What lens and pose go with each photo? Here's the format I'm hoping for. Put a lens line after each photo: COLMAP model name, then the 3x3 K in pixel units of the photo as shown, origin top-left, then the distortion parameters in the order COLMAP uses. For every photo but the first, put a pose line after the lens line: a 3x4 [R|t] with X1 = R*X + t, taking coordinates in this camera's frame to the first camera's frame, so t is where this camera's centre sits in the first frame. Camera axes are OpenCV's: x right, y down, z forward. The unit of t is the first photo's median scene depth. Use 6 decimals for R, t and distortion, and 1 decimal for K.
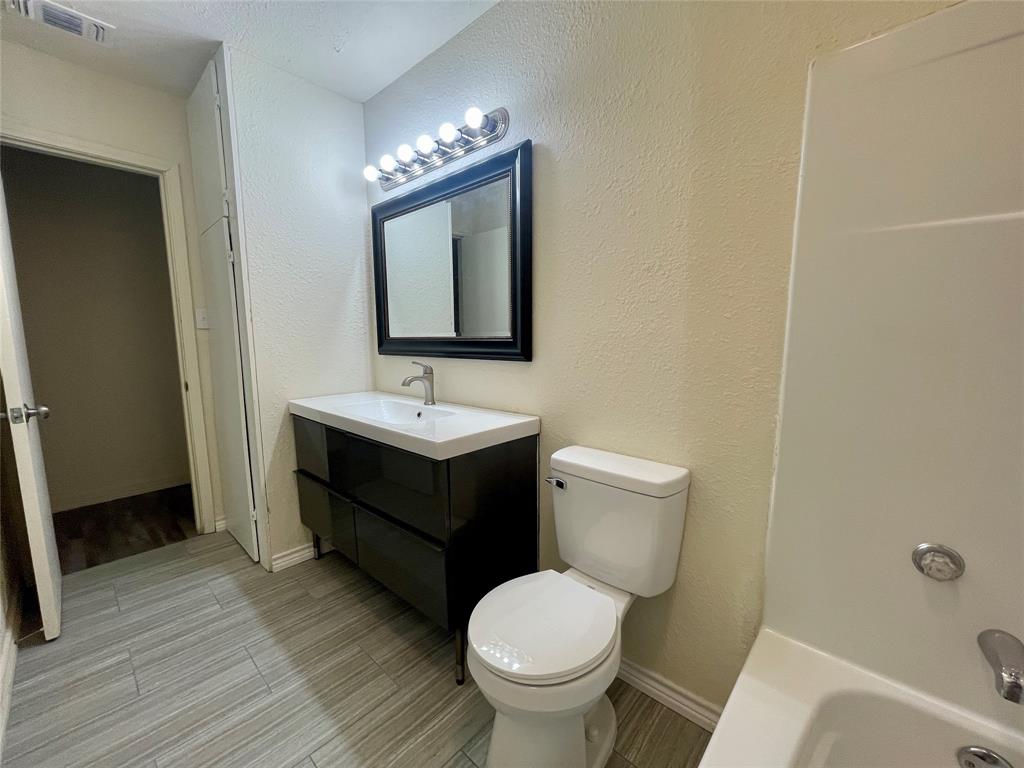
lens RADIAL K [[413.0, 0, 505.8], [0, 413.0, 386.3], [0, 0, 1]] dist [-0.001481, 0.000427]
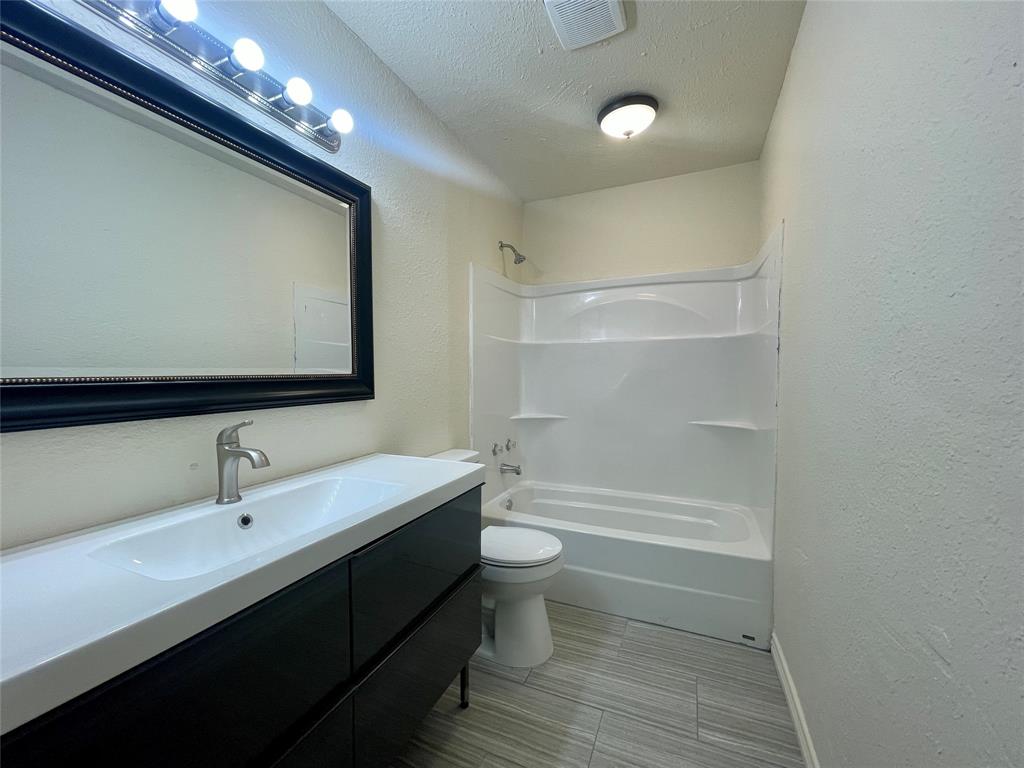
lens RADIAL K [[413.0, 0, 508.7], [0, 413.0, 387.4], [0, 0, 1]] dist [-0.001481, 0.000427]
pose [[-0.317082, -0.026577, 0.948026, -0.999230], [0.127222, 0.989381, 0.070288, -0.115964], [-0.939826, 0.142897, -0.310334, 1.001348]]
